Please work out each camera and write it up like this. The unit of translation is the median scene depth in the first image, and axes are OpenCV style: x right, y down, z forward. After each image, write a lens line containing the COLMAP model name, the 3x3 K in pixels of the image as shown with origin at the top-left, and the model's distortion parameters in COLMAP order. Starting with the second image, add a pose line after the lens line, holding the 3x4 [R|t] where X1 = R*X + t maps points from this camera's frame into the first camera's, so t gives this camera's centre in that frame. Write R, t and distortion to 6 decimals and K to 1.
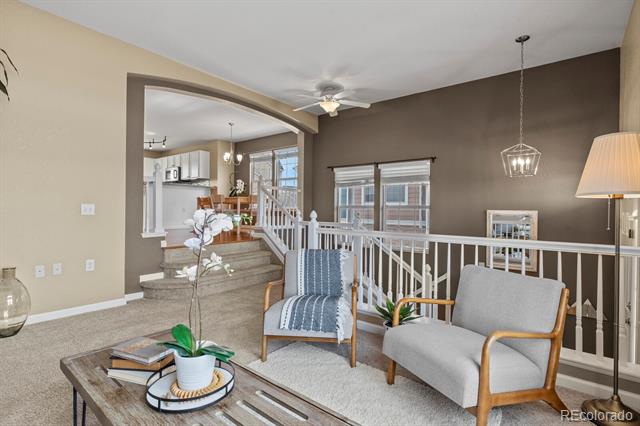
lens RADIAL K [[308.5, 0, 331.0], [0, 308.5, 215.3], [0, 0, 1]] dist [0.000195, 0.002176]
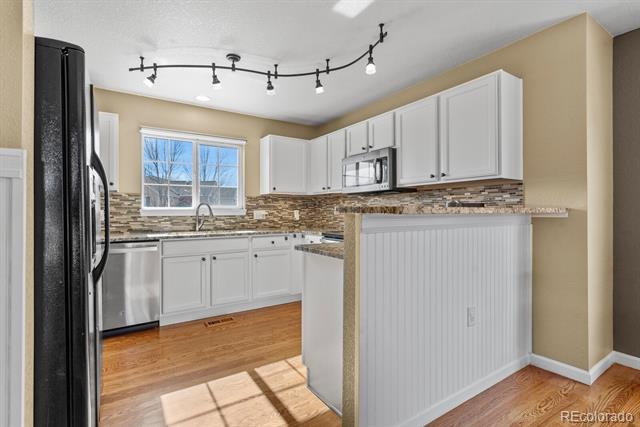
lens RADIAL K [[308.5, 0, 323.6], [0, 308.5, 210.6], [0, 0, 1]] dist [0.000195, 0.002176]
pose [[0.941690, -0.015019, -0.336147, -0.892534], [0.007266, 0.999678, -0.024310, -0.164520], [0.336404, 0.020450, 0.941496, 1.319526]]
